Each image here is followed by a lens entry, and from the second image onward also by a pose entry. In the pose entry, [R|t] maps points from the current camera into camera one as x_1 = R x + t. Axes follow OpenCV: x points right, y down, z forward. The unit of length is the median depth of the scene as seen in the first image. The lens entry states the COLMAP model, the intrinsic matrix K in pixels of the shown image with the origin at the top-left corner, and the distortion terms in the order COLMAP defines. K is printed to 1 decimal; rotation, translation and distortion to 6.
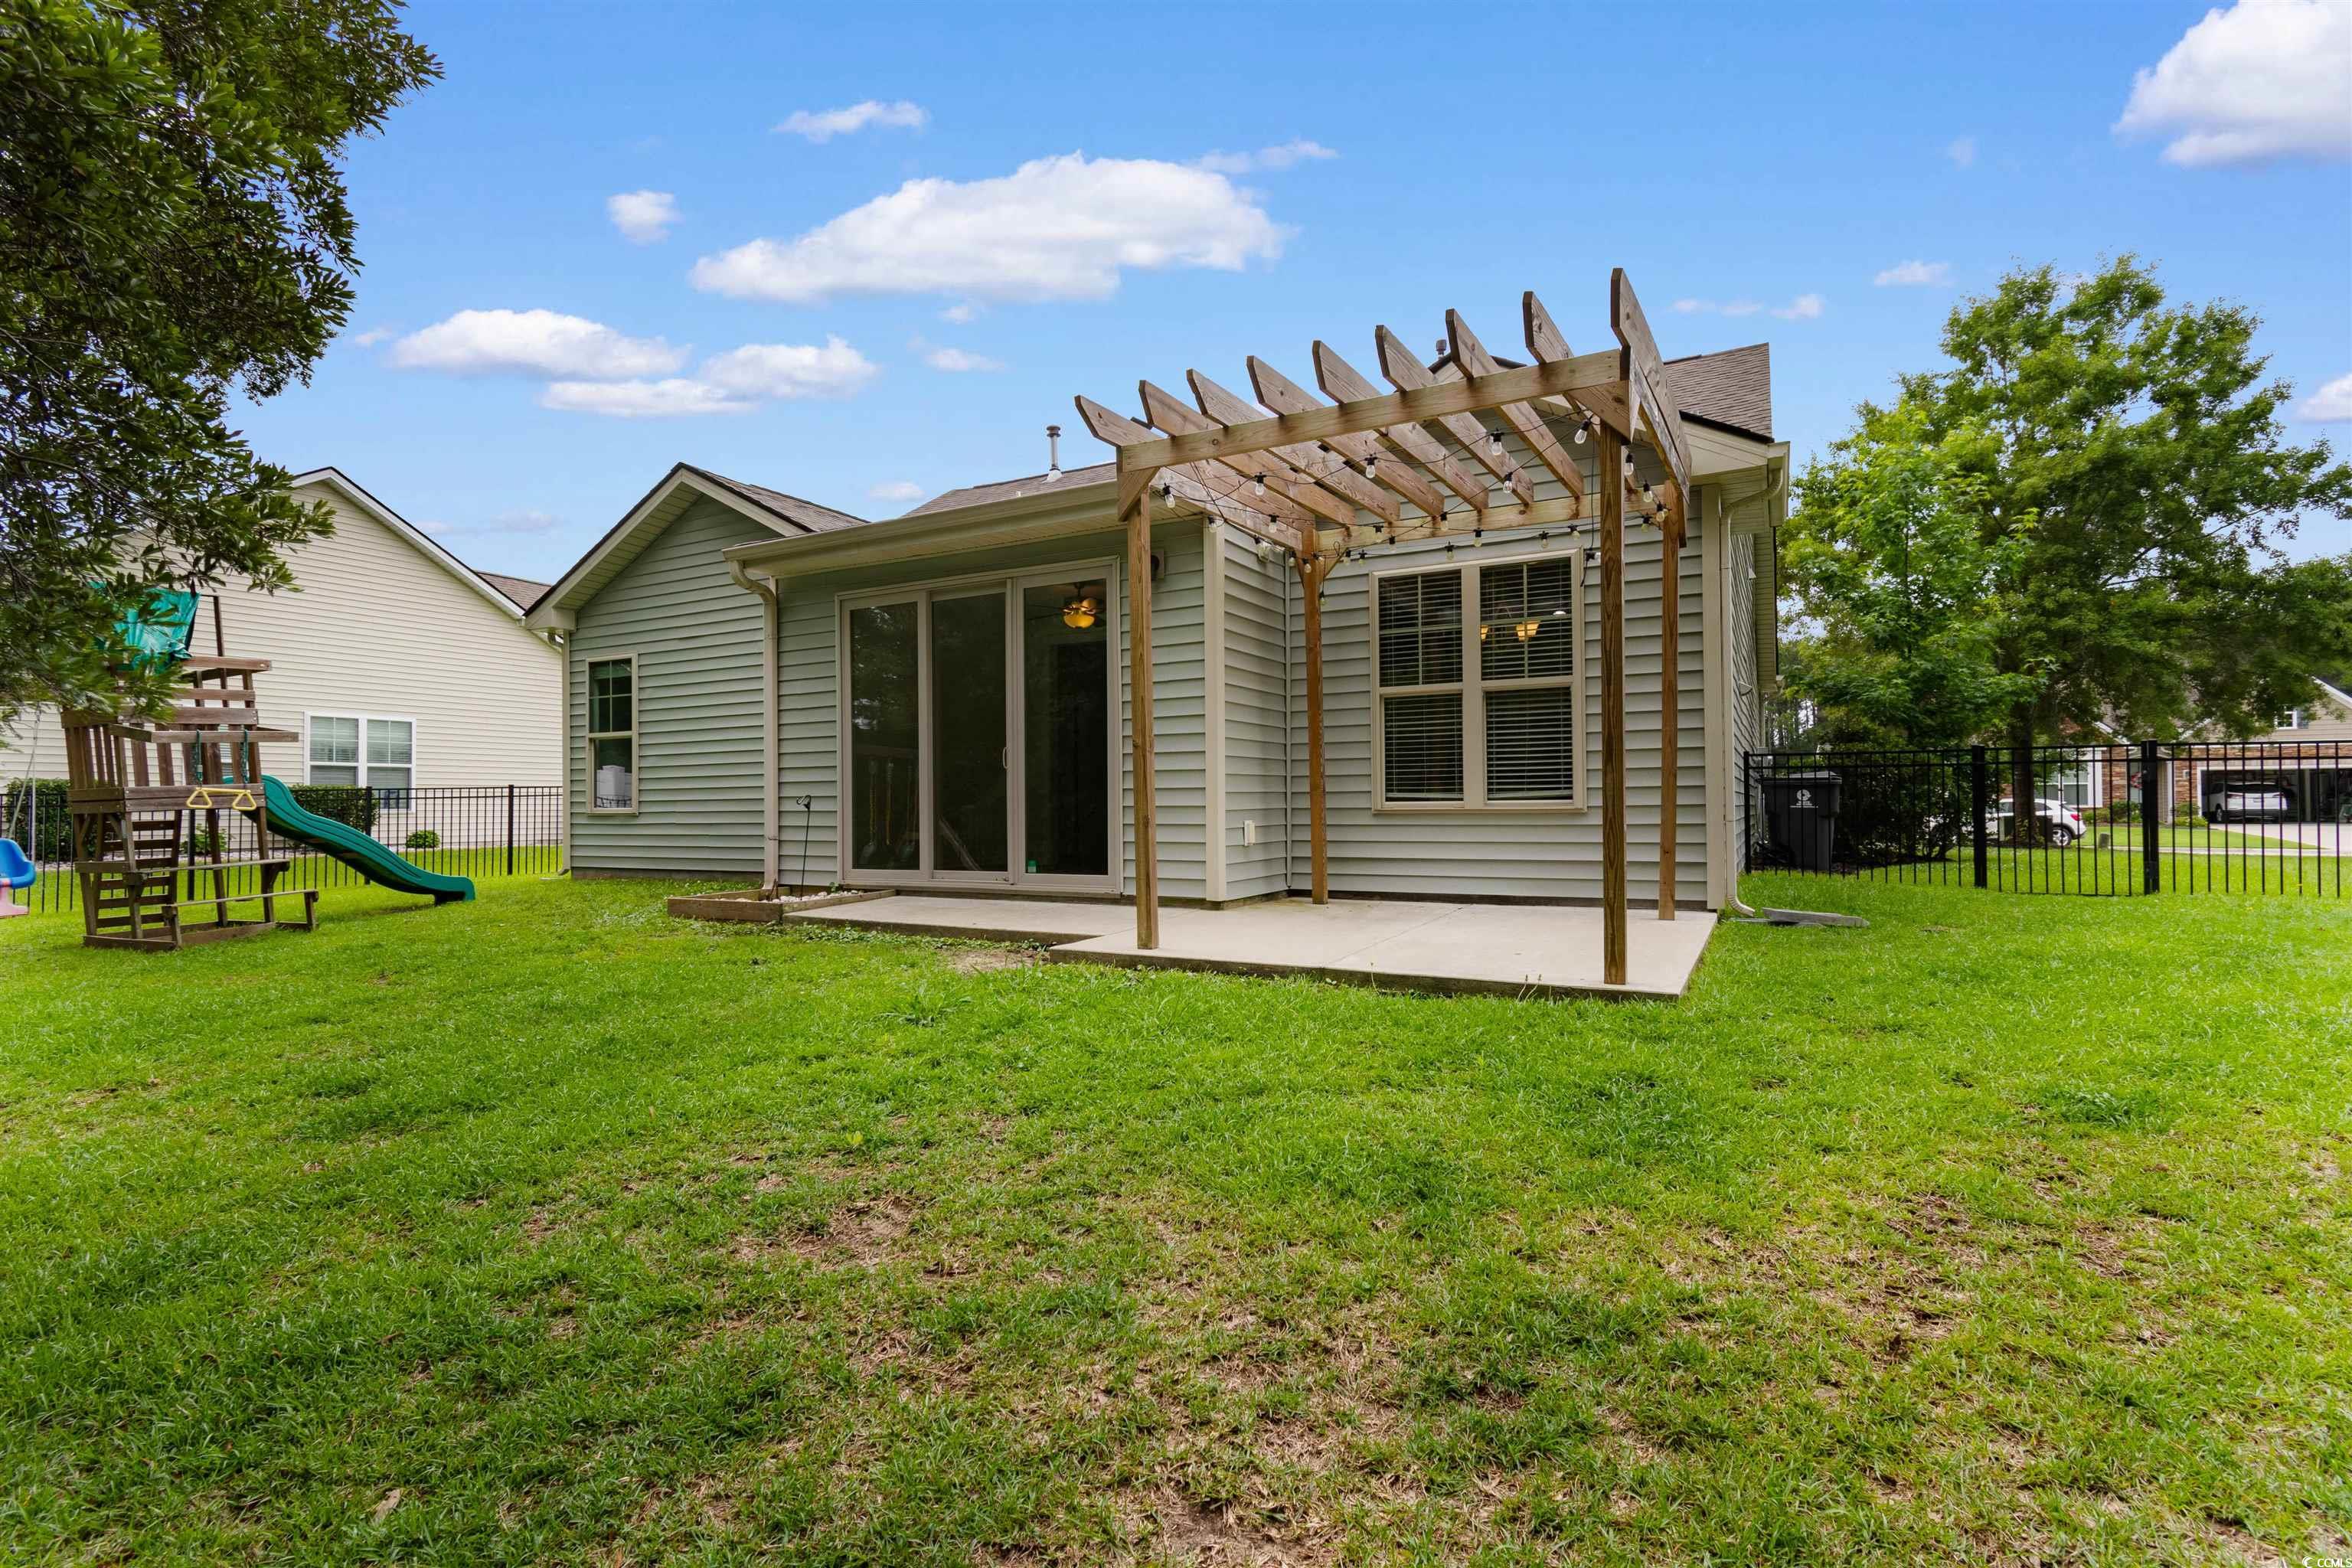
lens RADIAL K [[1089.1, 0, 1174.7], [0, 1089.1, 787.2], [0, 0, 1]] dist [-0.001051, 0.000679]
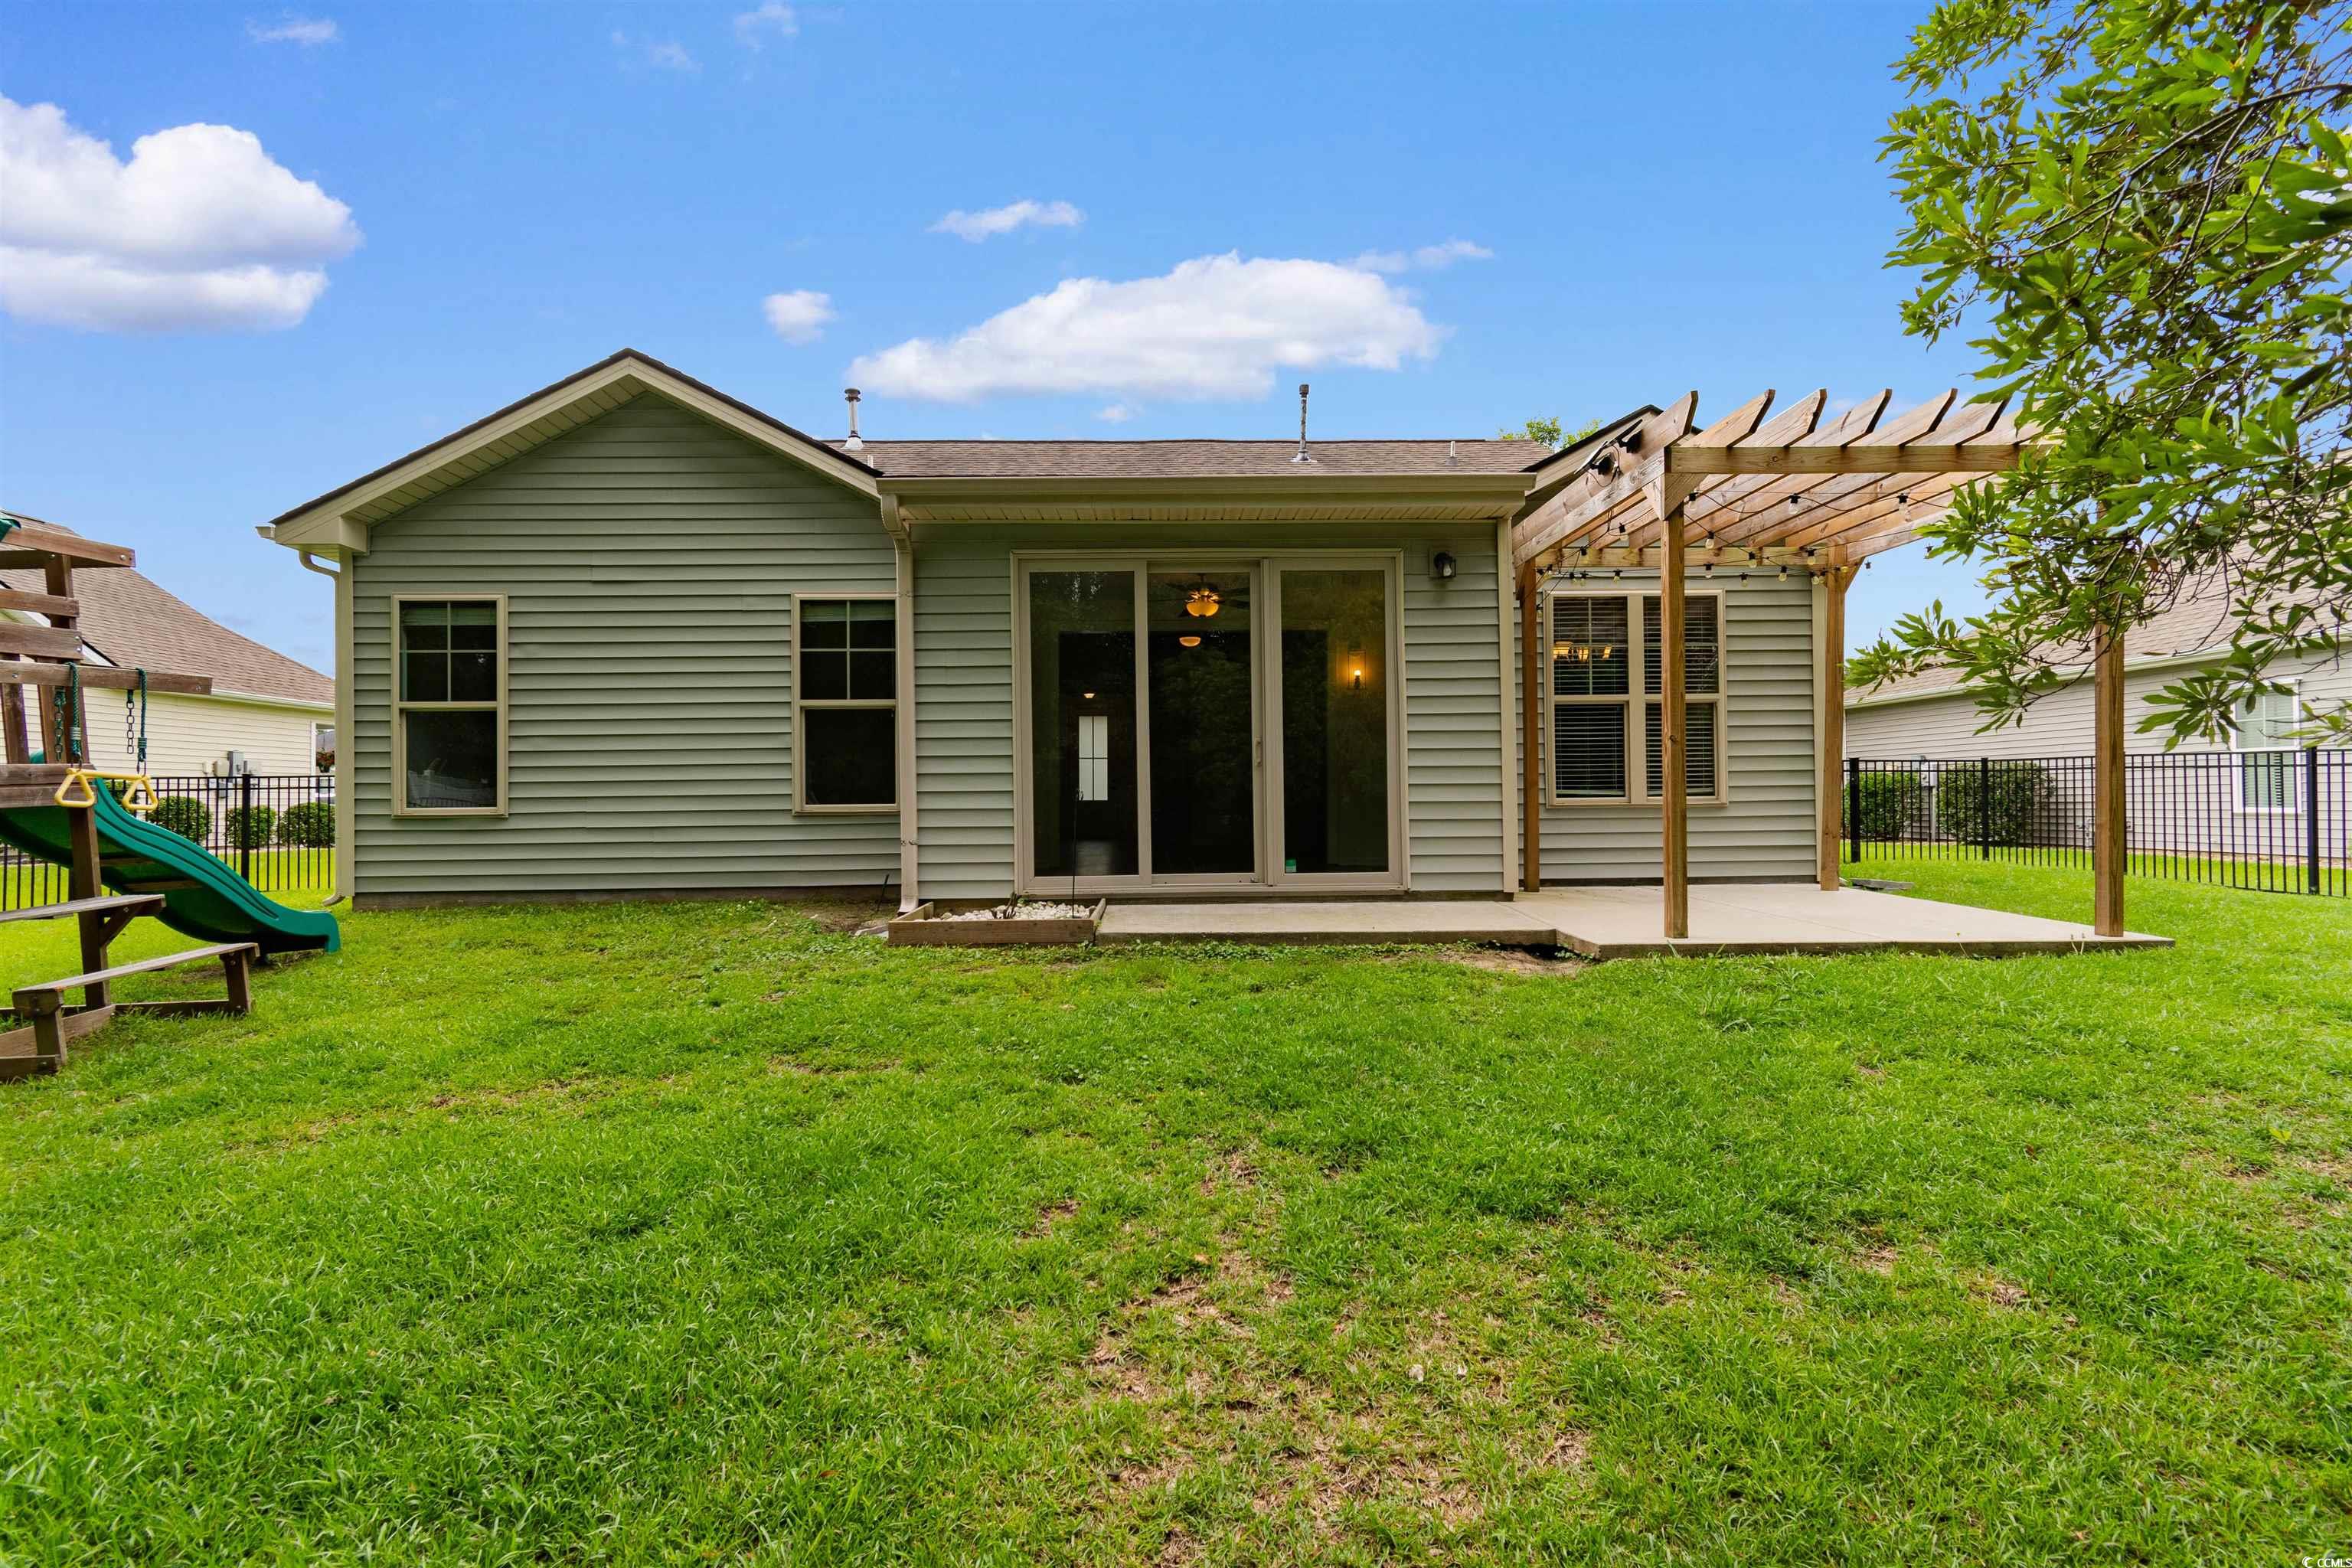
lens RADIAL K [[1036.5, 0, 1172.7], [0, 1036.5, 785.6], [0, 0, 1]] dist [0.003263, -0.001299]
pose [[0.869879, 0.008803, 0.493187, -0.631246], [-0.004307, 0.999938, -0.010250, 0.012417], [-0.493247, 0.006792, 0.869863, 0.254852]]
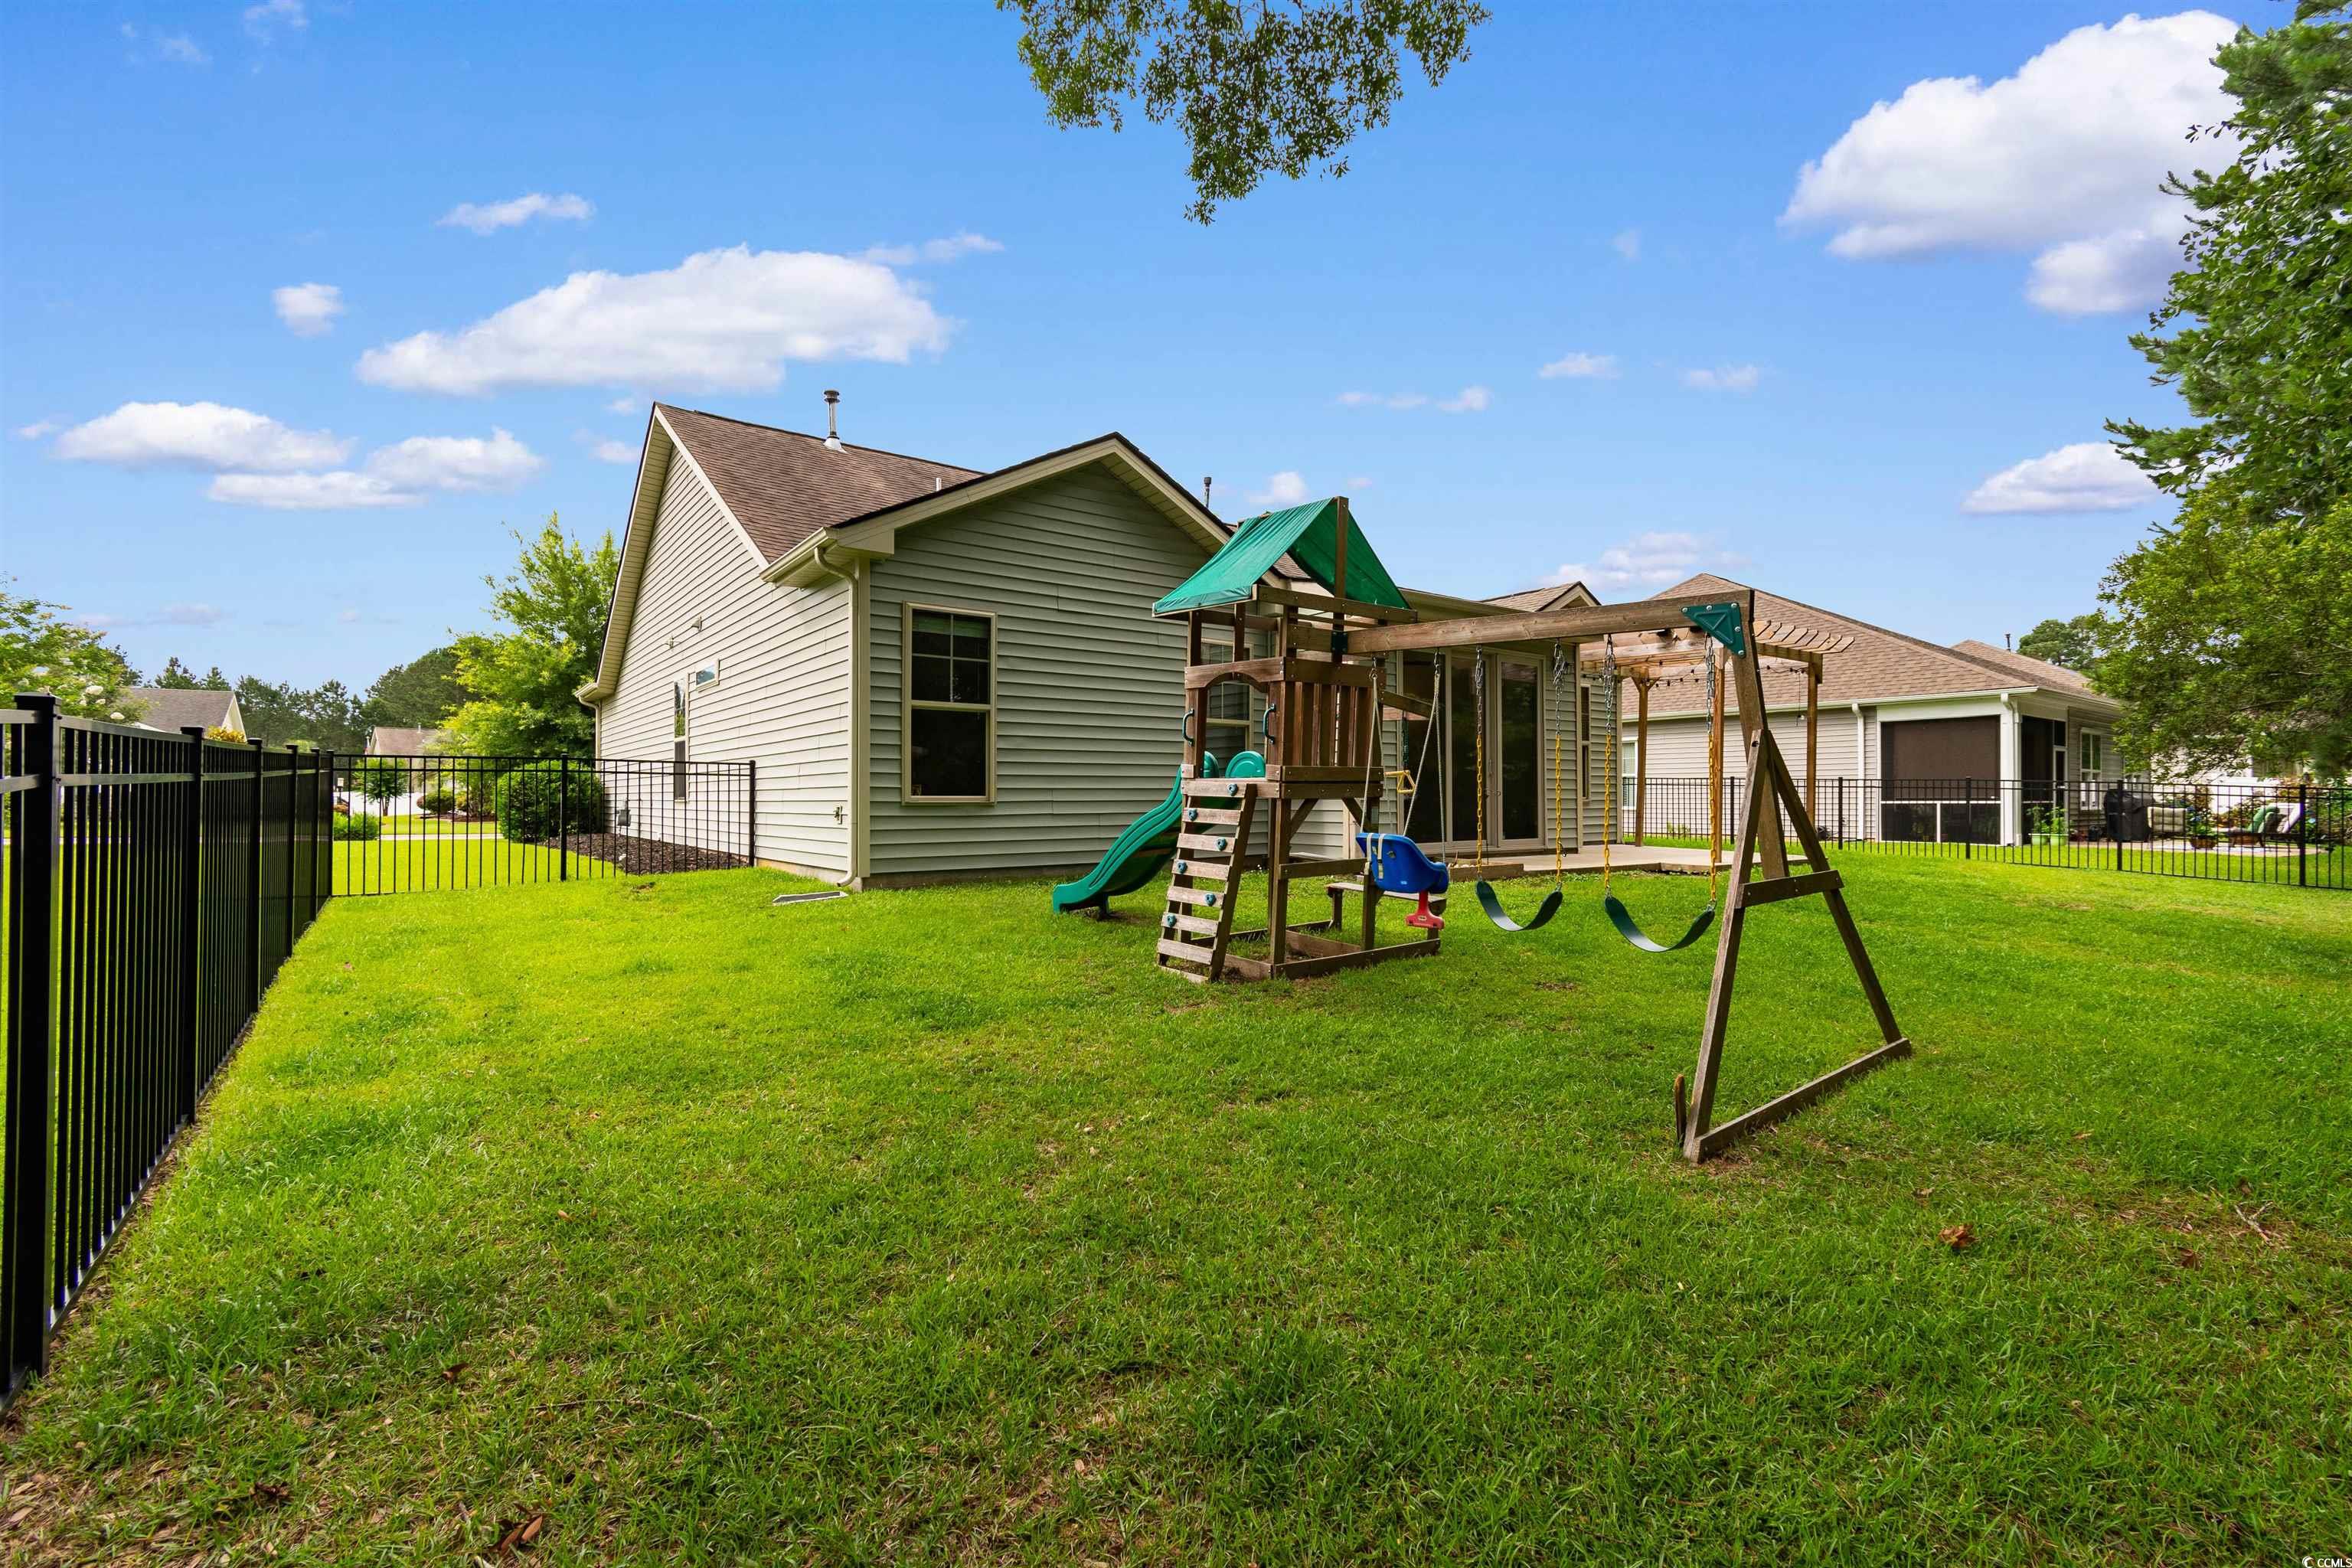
lens RADIAL K [[1036.5, 0, 1182.3], [0, 1036.5, 791.0], [0, 0, 1]] dist [0.003263, -0.001299]
pose [[0.415491, 0.015753, 0.909461, -1.638218], [-0.015259, 0.999830, -0.010347, 0.028506], [-0.909469, -0.009578, 0.415660, 0.752100]]
